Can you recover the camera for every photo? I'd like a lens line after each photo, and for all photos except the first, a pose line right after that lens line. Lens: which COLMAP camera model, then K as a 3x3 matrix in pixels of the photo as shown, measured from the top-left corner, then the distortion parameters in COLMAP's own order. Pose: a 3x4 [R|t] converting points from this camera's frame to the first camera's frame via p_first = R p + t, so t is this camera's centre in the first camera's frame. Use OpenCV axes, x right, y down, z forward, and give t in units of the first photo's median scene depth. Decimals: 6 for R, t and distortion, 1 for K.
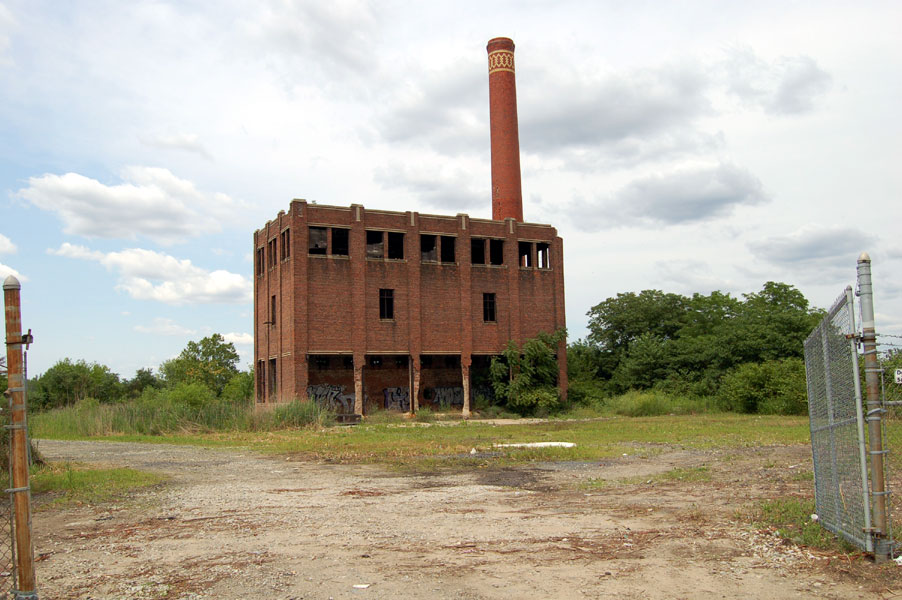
lens RADIAL K [[858.9, 0, 451.0], [0, 858.9, 300.0], [0, 0, 1]] dist [-0.077763, 0.032811]
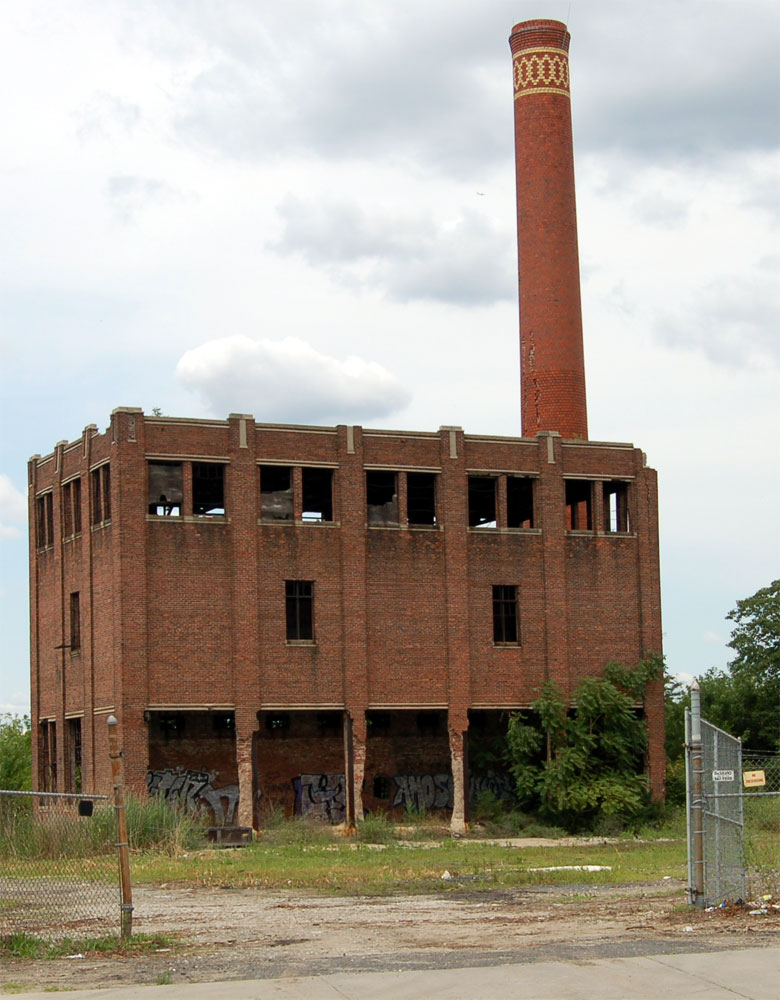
lens RADIAL K [[2331.9, 0, 346.8], [0, 2331.9, 581.1], [0, 0, 1]] dist [-0.023133, 0.193785]
pose [[0.998954, -0.001669, -0.045690, 0.015165], [0.002605, 0.999788, 0.020417, -0.039365], [0.045646, -0.020514, 0.998747, -0.361593]]
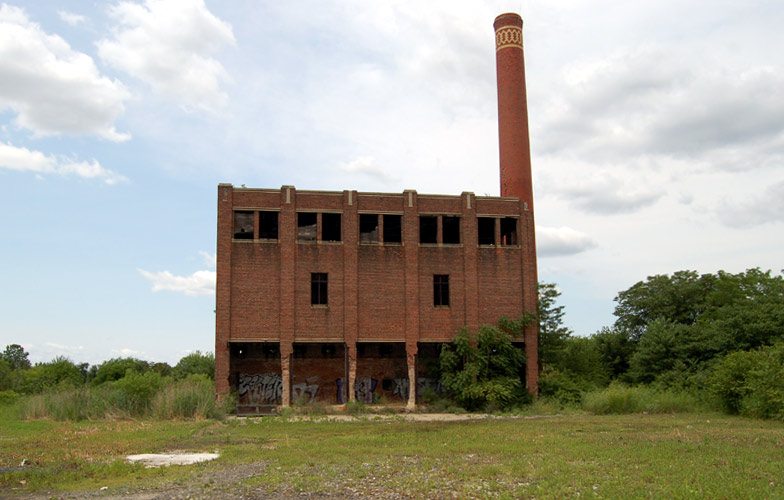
lens RADIAL K [[717.5, 0, 392.8], [0, 717.5, 304.2], [0, 0, 1]] dist [-0.067836, -0.002827]
pose [[0.948482, -0.022599, -0.316023, 0.242122], [0.022859, 0.999735, -0.002886, 0.024834], [0.316004, -0.004487, 0.948747, 0.268146]]
